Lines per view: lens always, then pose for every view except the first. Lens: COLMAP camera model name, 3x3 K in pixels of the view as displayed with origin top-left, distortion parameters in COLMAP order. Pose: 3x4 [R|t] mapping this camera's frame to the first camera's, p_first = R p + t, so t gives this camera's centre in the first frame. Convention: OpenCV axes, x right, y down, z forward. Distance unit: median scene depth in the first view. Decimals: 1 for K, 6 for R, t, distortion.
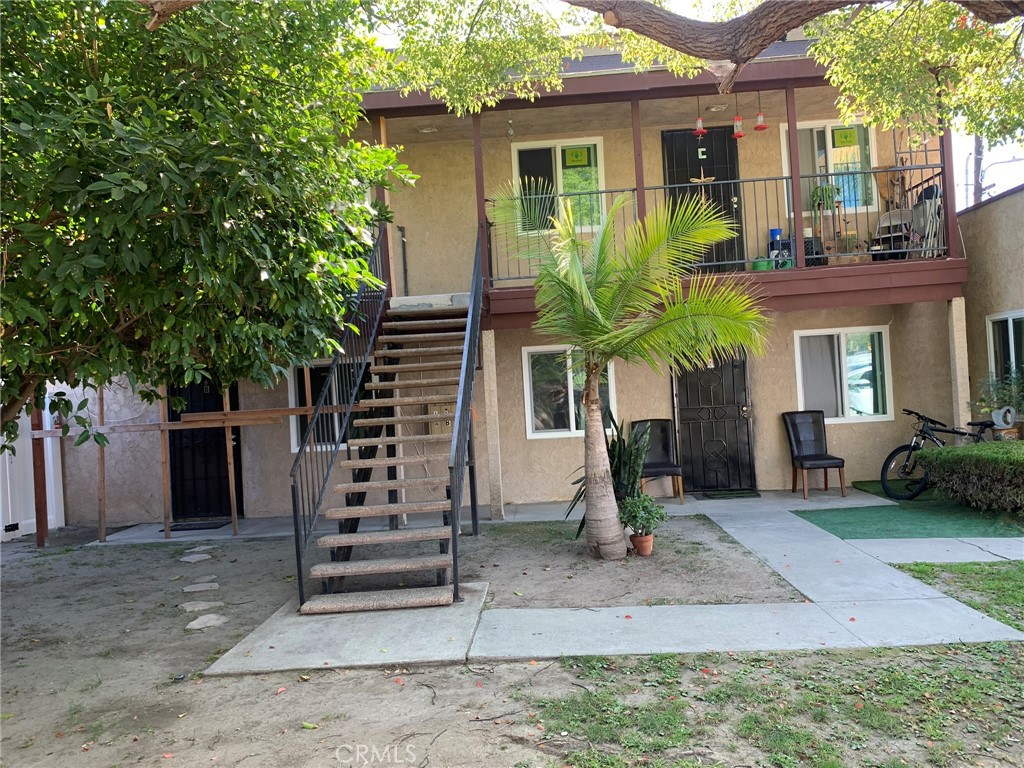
lens RADIAL K [[796.3, 0, 514.2], [0, 796.3, 385.6], [0, 0, 1]] dist [0.023625, -0.018220]
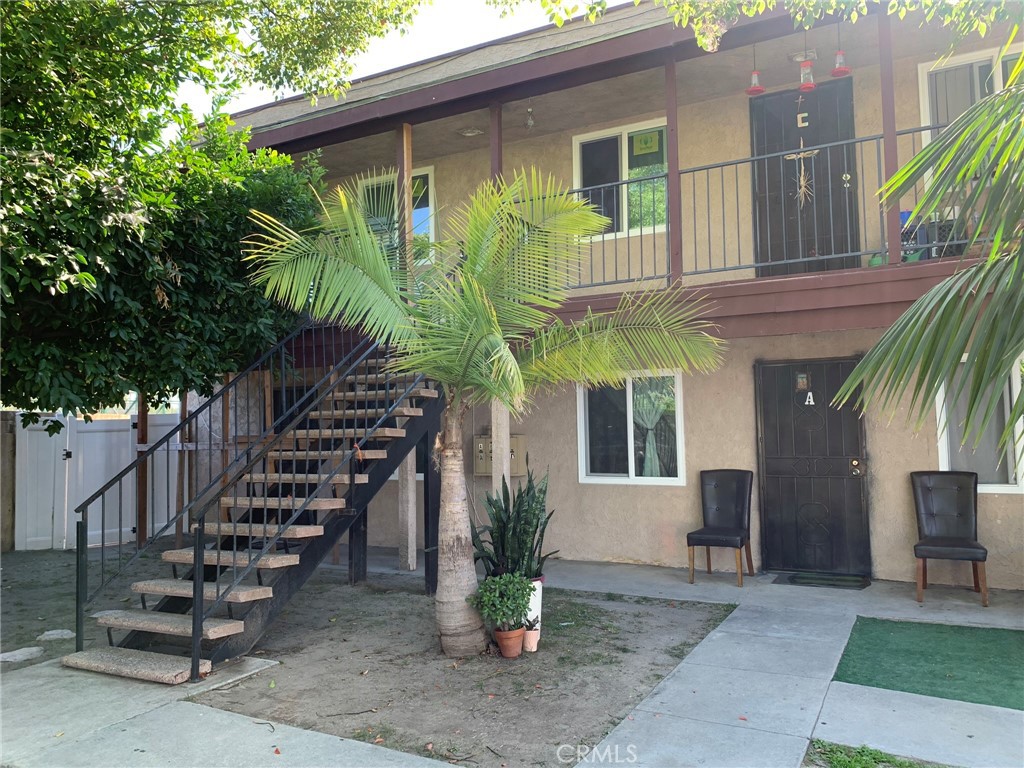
lens RADIAL K [[796.3, 0, 511.7], [0, 796.3, 379.9], [0, 0, 1]] dist [0.023625, -0.018220]
pose [[0.900463, 0.016762, -0.434610, 0.323794], [-0.031275, 0.999166, -0.026264, -0.017497], [0.433807, 0.037243, 0.900236, 0.212759]]
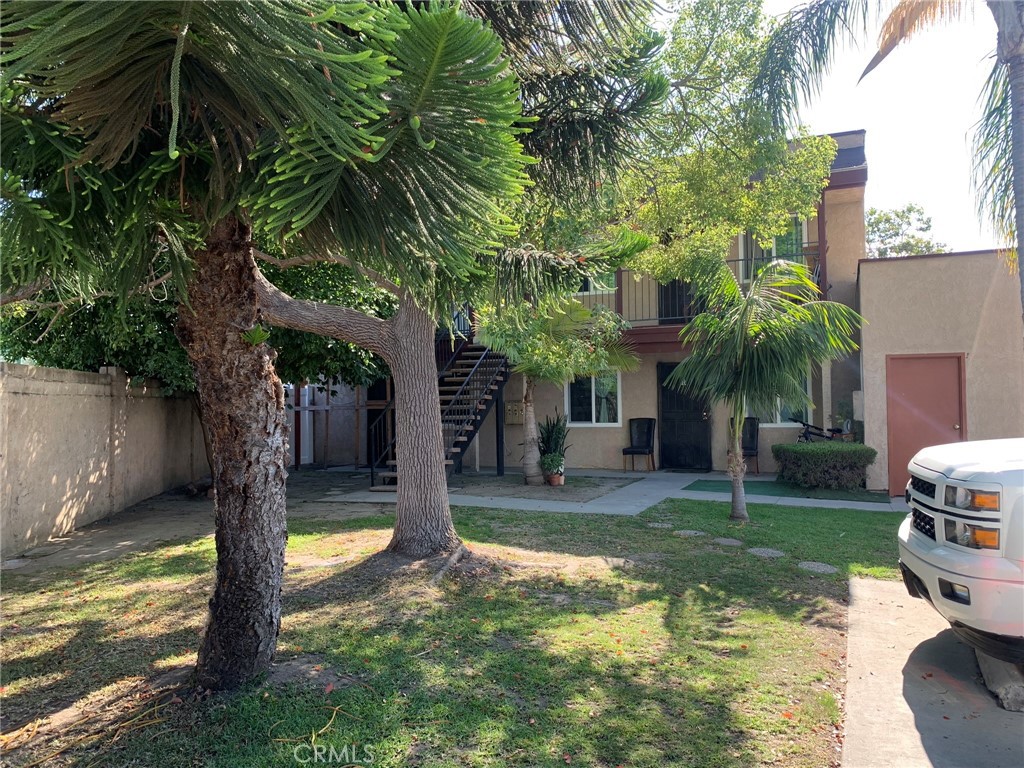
lens RADIAL K [[796.3, 0, 505.5], [0, 796.3, 385.3], [0, 0, 1]] dist [0.023625, -0.018220]
pose [[0.933254, 0.036084, -0.357399, 0.472098], [-0.038400, 0.999262, 0.000617, -0.011027], [0.357158, 0.013148, 0.933951, -0.503916]]
